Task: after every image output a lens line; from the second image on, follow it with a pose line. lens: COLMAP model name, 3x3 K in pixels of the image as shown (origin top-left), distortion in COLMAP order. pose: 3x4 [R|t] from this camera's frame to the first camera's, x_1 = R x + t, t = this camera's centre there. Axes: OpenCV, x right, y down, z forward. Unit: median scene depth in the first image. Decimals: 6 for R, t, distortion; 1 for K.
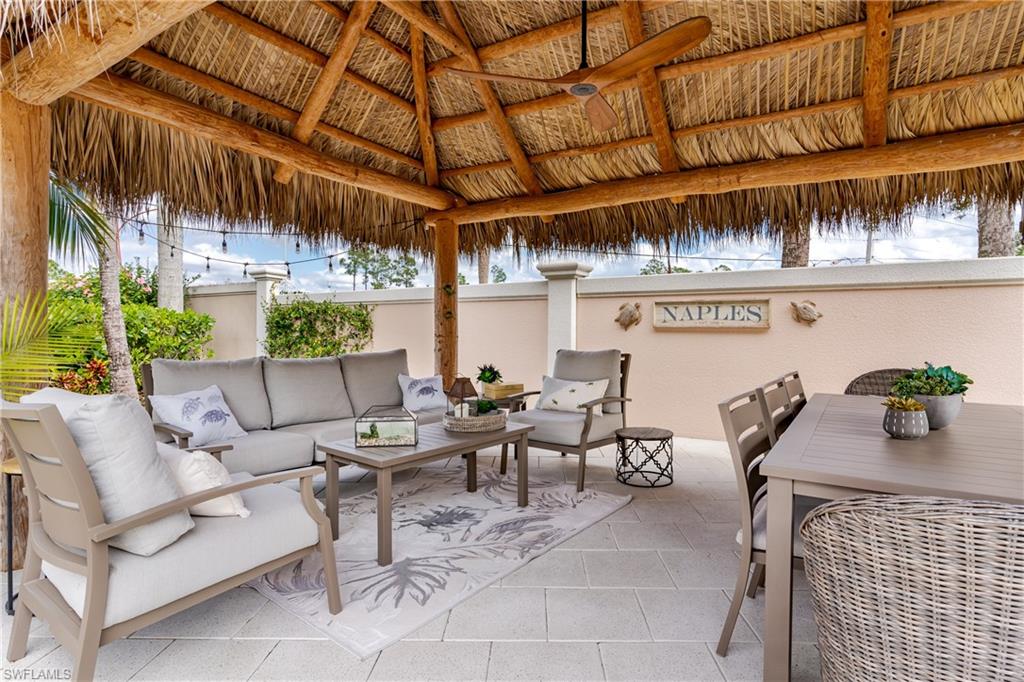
lens RADIAL K [[516.8, 0, 522.1], [0, 516.8, 343.6], [0, 0, 1]] dist [0.001156, 0.000528]
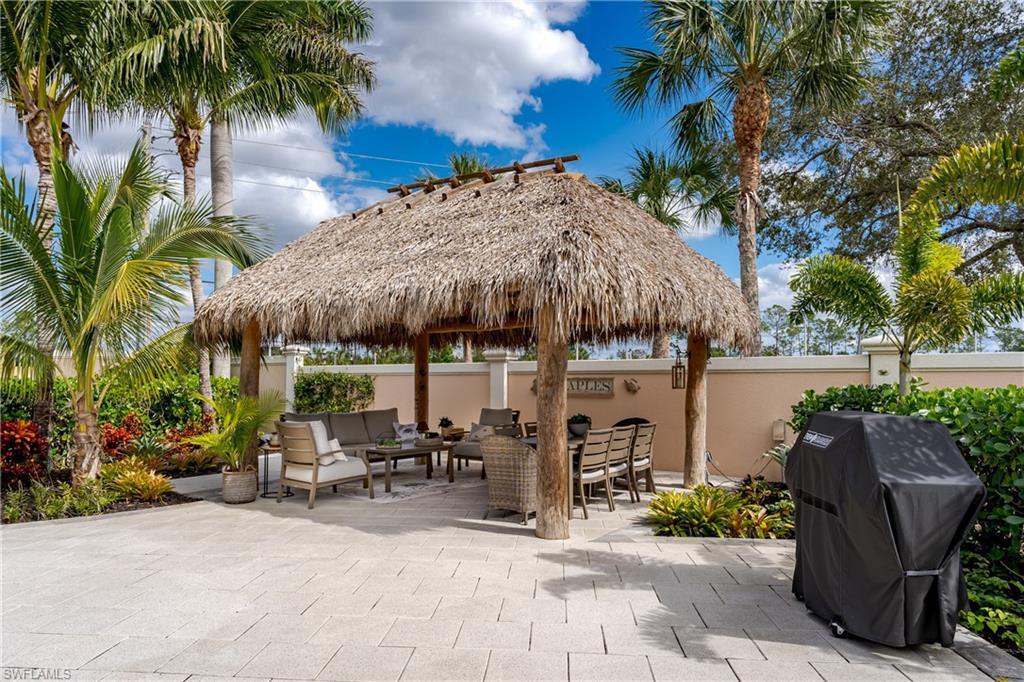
lens RADIAL K [[630.1, 0, 495.6], [0, 630.1, 376.2], [0, 0, 1]] dist [0.002191, 0.001227]
pose [[0.997562, -0.003579, -0.069688, 0.285996], [0.001036, 0.999333, -0.036503, -0.020816], [0.069772, 0.036342, 0.996901, -1.235781]]
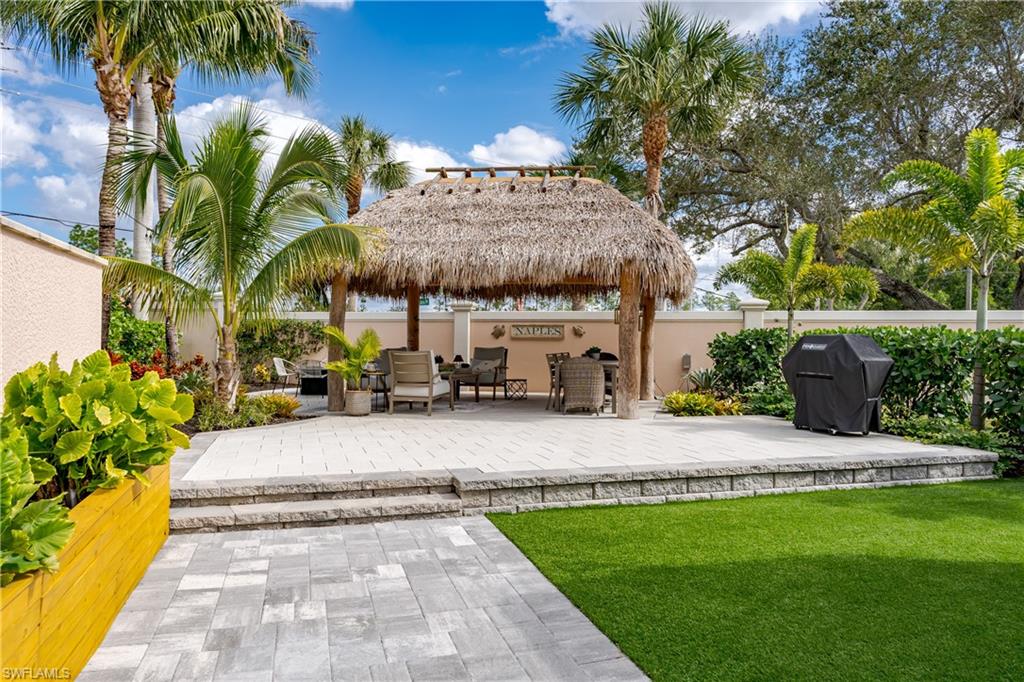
lens RADIAL K [[670.6, 0, 491.4], [0, 670.6, 328.5], [0, 0, 1]] dist [0.006338, 0.001756]
pose [[0.954426, 0.010375, 0.298266, -0.772023], [0.003312, 0.998966, -0.045346, 0.065632], [-0.298428, 0.044268, 0.953405, -1.884232]]
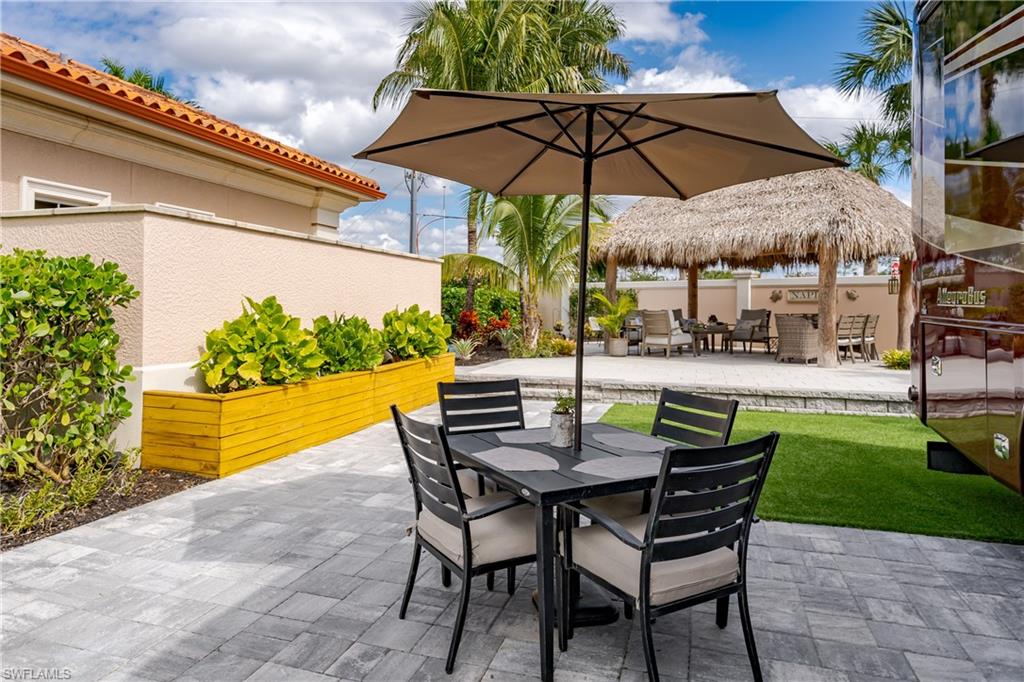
lens RADIAL K [[662.6, 0, 498.0], [0, 662.6, 300.3], [0, 0, 1]] dist [0.000769, 0.000122]
pose [[0.961506, 0.002117, -0.274777, -0.211312], [-0.012594, 0.999259, -0.036372, 0.110718], [0.274497, 0.038432, 0.960820, -2.748410]]
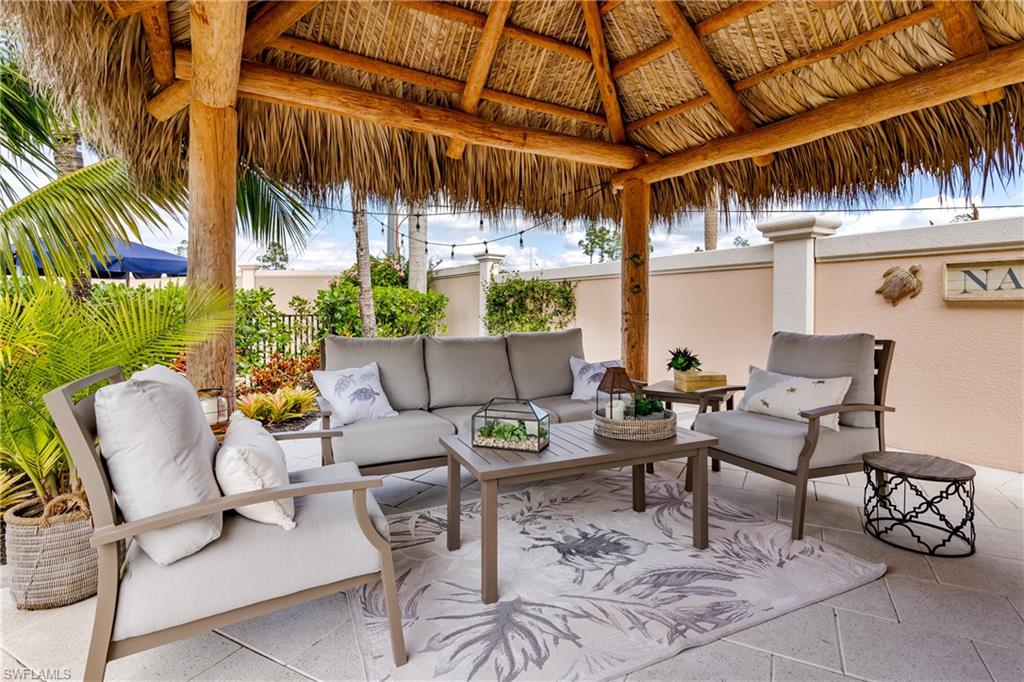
lens RADIAL K [[505.0, 0, 509.5], [0, 505.0, 313.8], [0, 0, 1]] dist [0.002097, 0.000537]
pose [[0.886787, 0.000673, -0.462178, 0.072432], [-0.006595, 0.999916, -0.011197, -0.004189], [0.462132, 0.012977, 0.886716, 0.189747]]
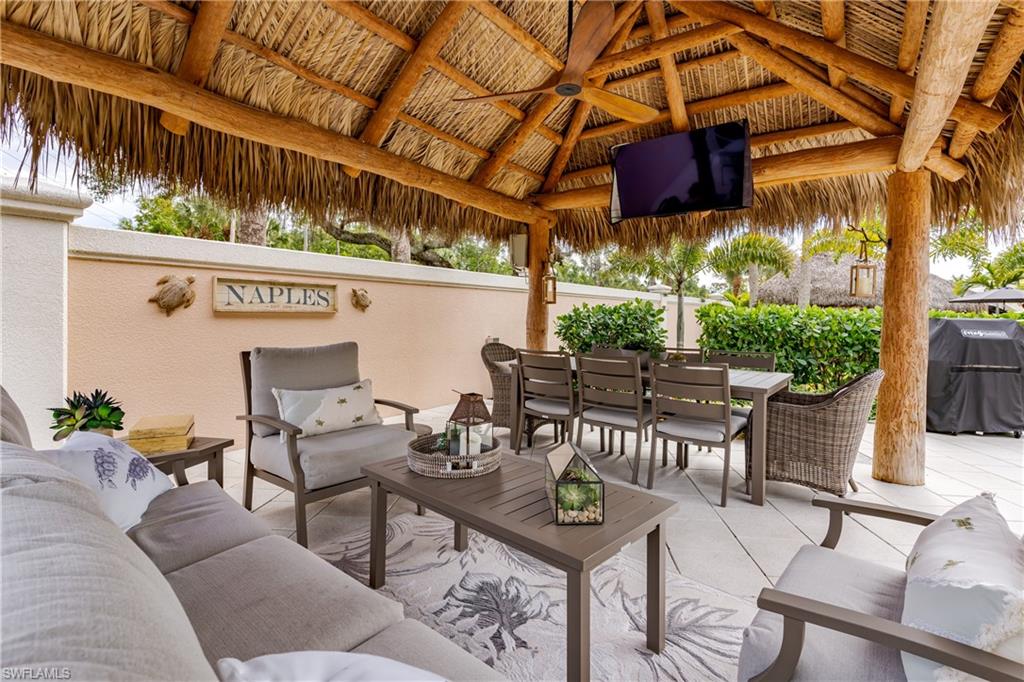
lens RADIAL K [[504.6, 0, 520.7], [0, 504.6, 318.2], [0, 0, 1]] dist [0.003746, -0.000103]
pose [[0.062543, -0.013010, 0.997957, -0.589765], [0.013899, 0.999829, 0.012163, -0.032263], [-0.997946, 0.013110, 0.062713, 0.679814]]
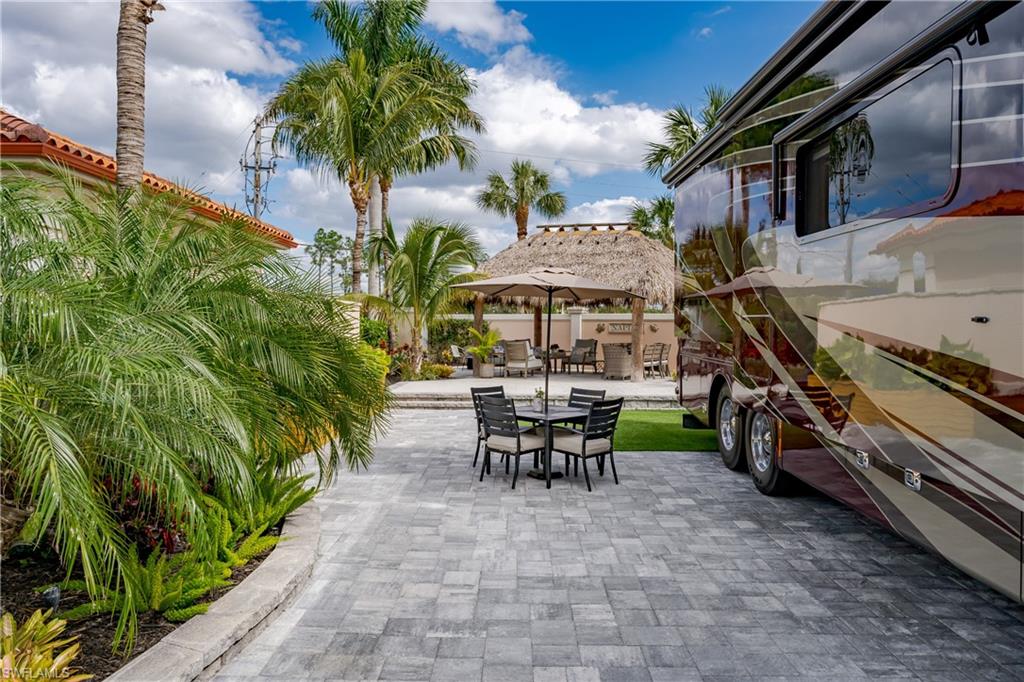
lens RADIAL K [[721.3, 0, 532.6], [0, 721.3, 335.0], [0, 0, 1]] dist [0.000419, 0.000242]
pose [[0.999183, 0.005326, 0.040060, -0.423832], [-0.004536, 0.999794, -0.019771, 0.082874], [-0.040157, 0.019573, 0.999002, -3.864136]]
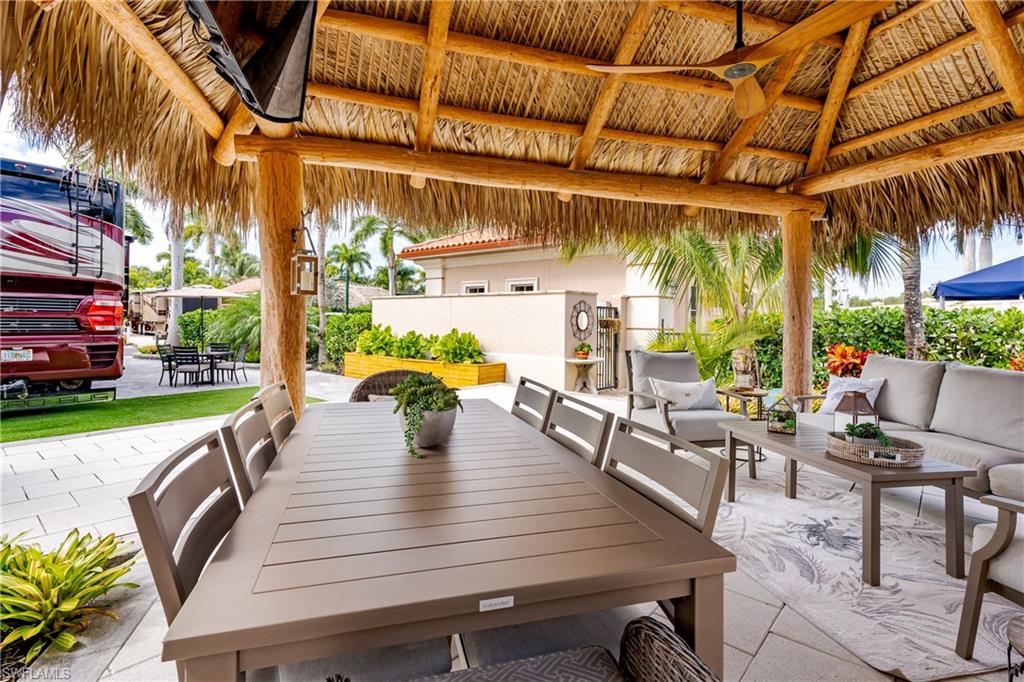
lens RADIAL K [[505.0, 0, 509.5], [0, 505.0, 313.8], [0, 0, 1]] dist [0.002097, 0.000537]
pose [[-0.645873, -0.013532, -0.763325, 0.692393], [-0.032163, 0.999438, 0.009496, -0.042599], [0.762767, 0.030684, -0.645945, 0.840447]]
